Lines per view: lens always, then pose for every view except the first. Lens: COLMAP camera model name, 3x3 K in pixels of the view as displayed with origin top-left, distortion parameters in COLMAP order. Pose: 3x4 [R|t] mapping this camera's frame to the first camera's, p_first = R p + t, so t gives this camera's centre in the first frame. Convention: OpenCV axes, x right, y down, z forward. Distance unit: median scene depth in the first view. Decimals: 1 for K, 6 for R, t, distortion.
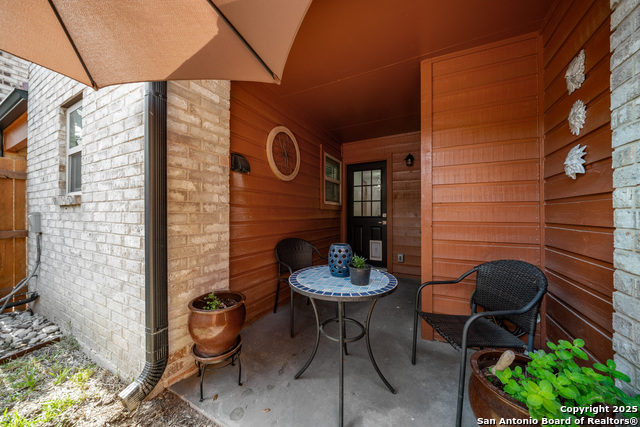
lens RADIAL K [[223.9, 0, 318.3], [0, 223.9, 214.2], [0, 0, 1]] dist [-0.000531, 0.000088]
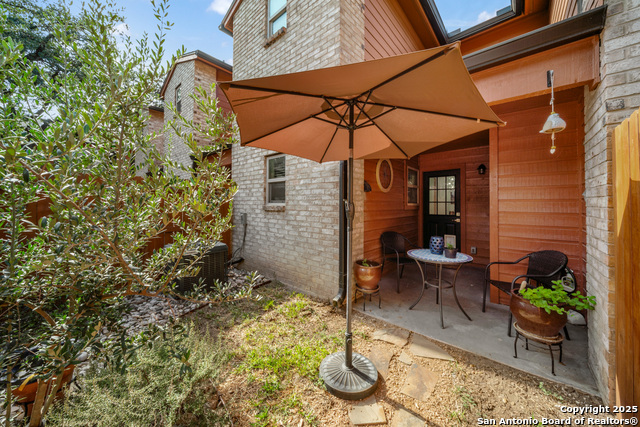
lens RADIAL K [[223.9, 0, 320.9], [0, 223.9, 204.1], [0, 0, 1]] dist [-0.000531, 0.000088]
pose [[0.971409, 0.002649, -0.237397, -0.299201], [-0.004359, 0.999968, -0.006680, -0.087928], [0.237371, 0.007524, 0.971390, -0.761396]]
